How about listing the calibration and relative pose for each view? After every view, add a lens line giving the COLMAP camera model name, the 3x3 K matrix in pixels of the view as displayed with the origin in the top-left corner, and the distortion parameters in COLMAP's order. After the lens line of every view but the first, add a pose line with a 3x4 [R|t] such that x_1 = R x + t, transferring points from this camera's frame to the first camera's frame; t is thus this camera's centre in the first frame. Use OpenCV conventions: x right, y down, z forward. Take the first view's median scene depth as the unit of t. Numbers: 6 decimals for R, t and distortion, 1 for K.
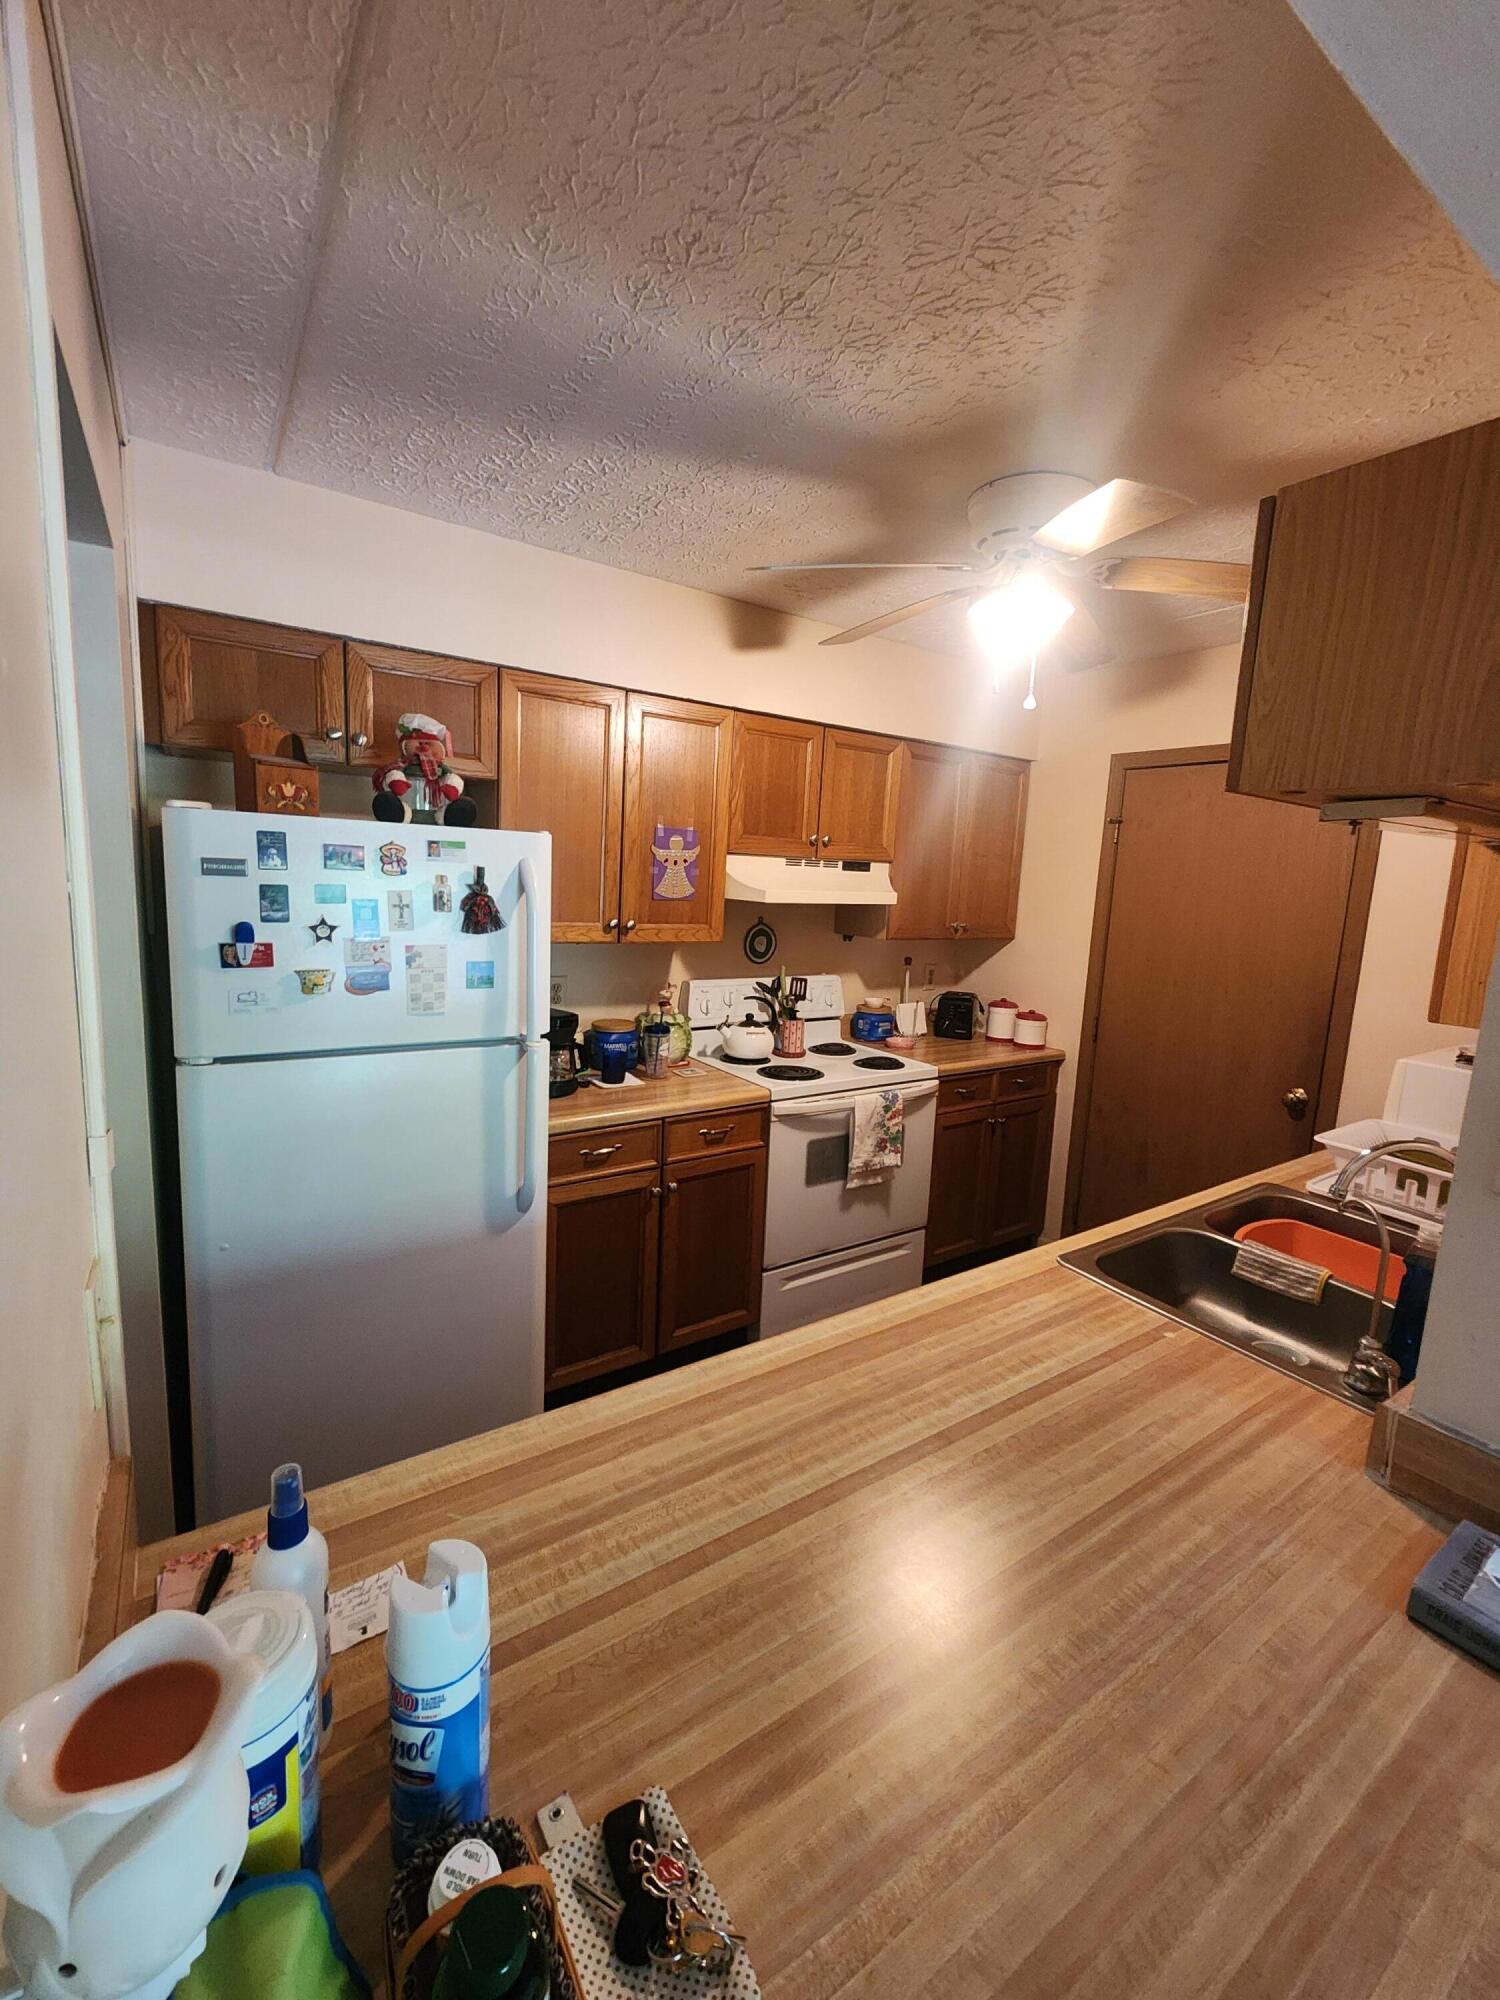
lens RADIAL K [[823.6, 0, 751.1], [0, 823.6, 994.5], [0, 0, 1]] dist [-0.000280, 0.000201]
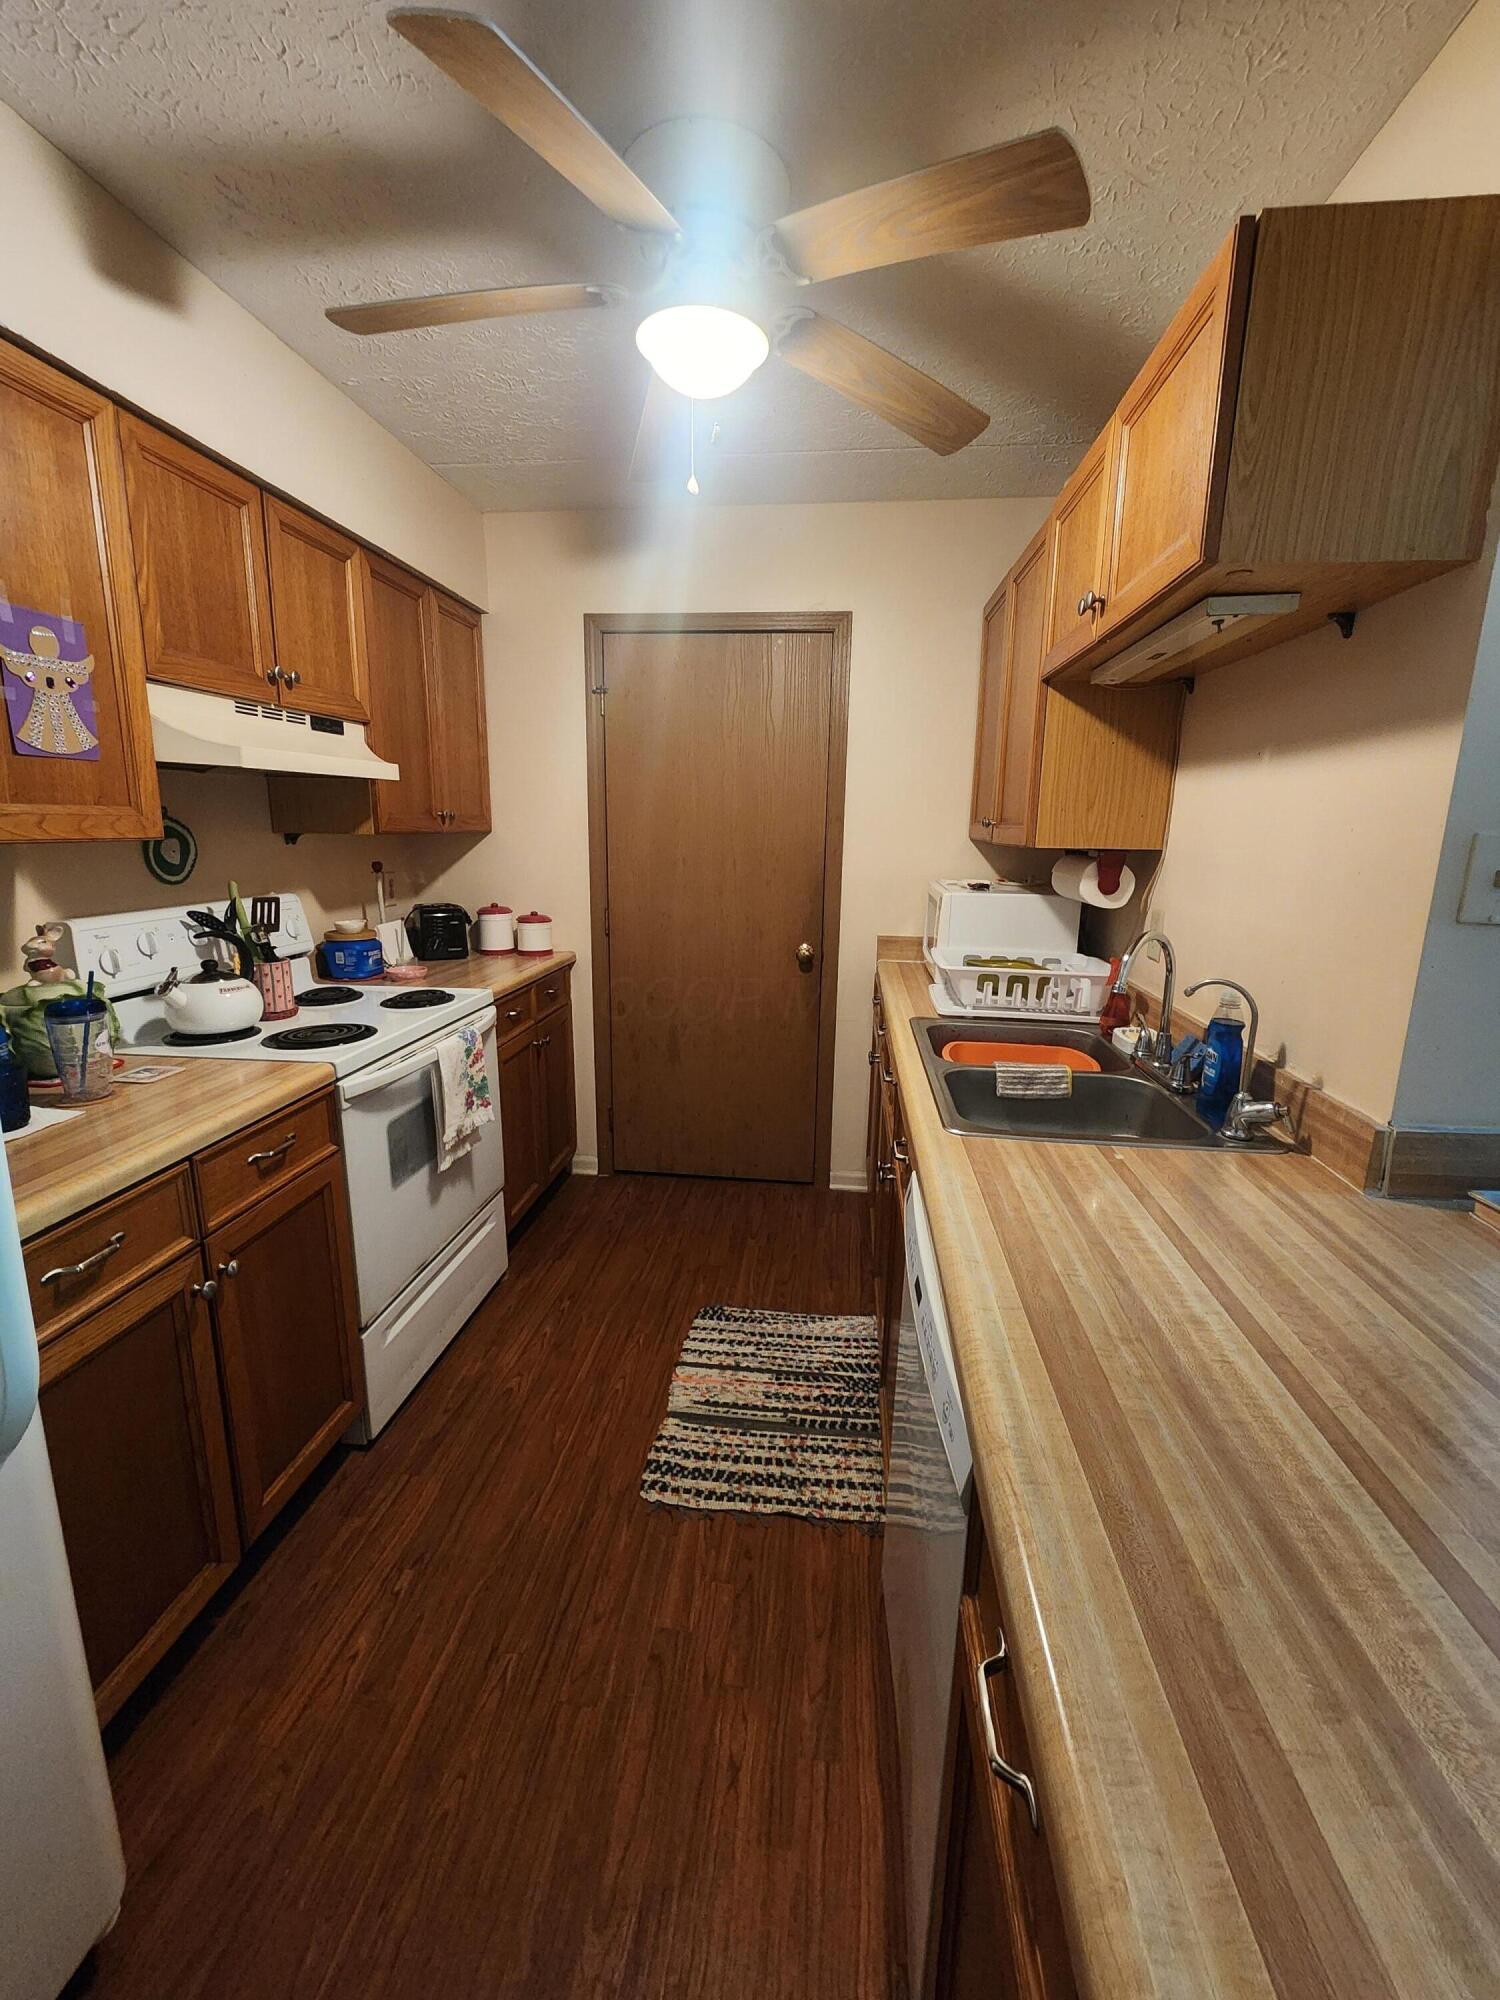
lens RADIAL K [[823.6, 0, 755.5], [0, 823.6, 994.2], [0, 0, 1]] dist [-0.000280, 0.000201]
pose [[0.648090, -0.191263, 0.737155, -0.222933], [0.127256, 0.981538, 0.142790, 0.013741], [-0.750856, 0.001267, 0.660465, 0.329639]]
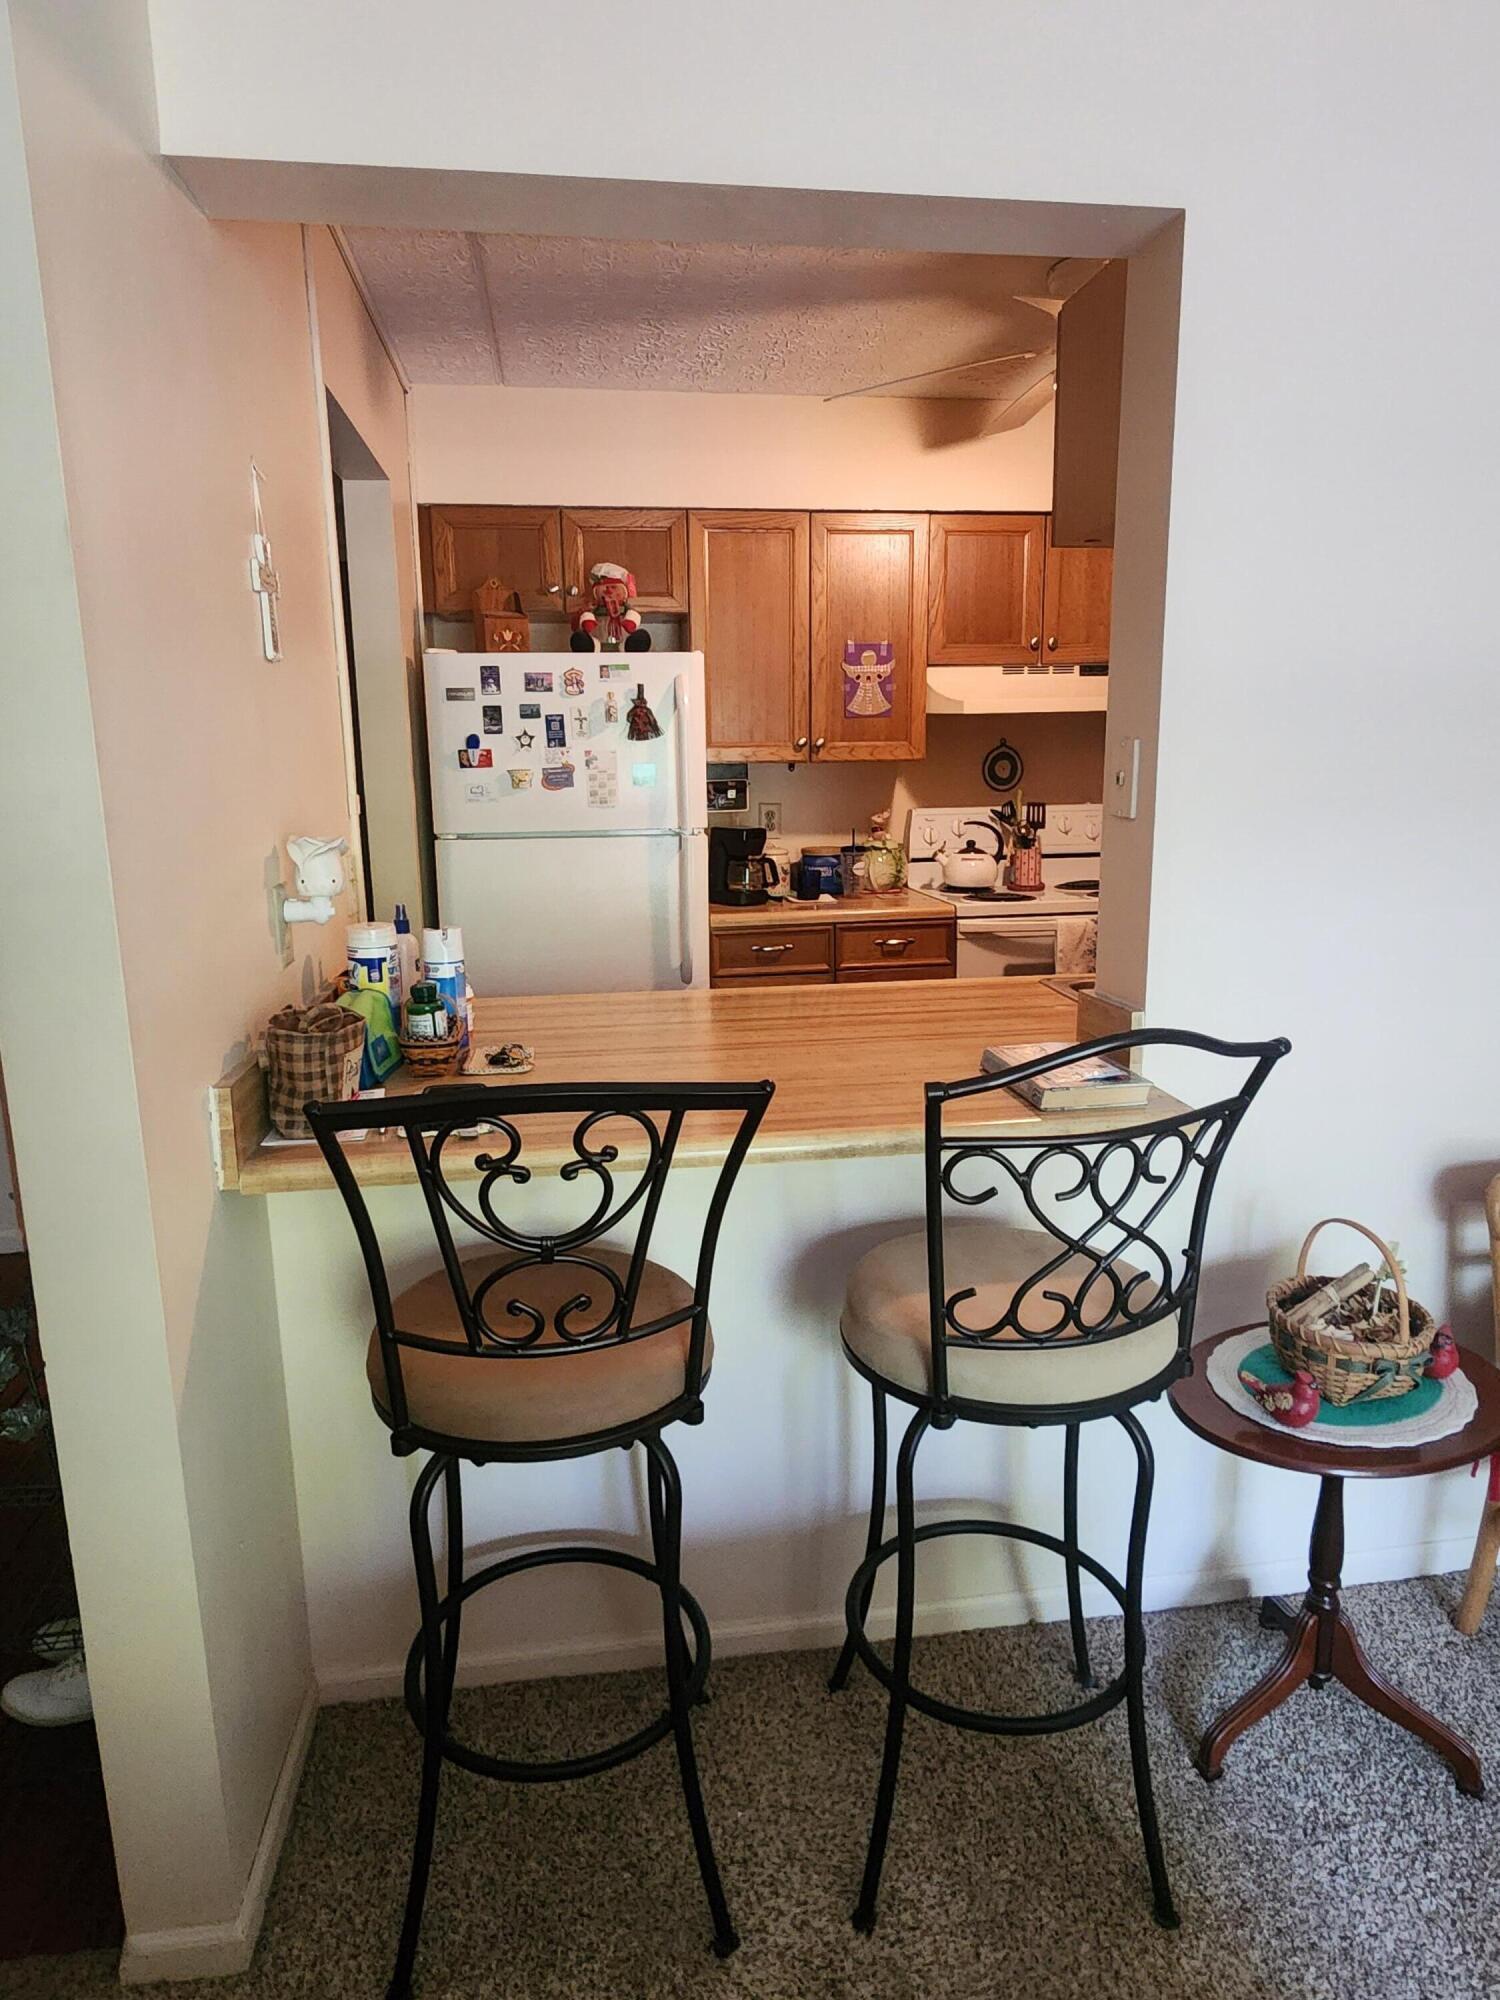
lens RADIAL K [[1205.9, 0, 752.4], [0, 1205.9, 994.3], [0, 0, 1]] dist [0.000348, 0.000867]
pose [[0.900000, 0.025512, -0.435142, 0.426525], [-0.005356, 0.998858, 0.047485, 0.152699], [0.435856, -0.040406, 0.899109, -0.387146]]
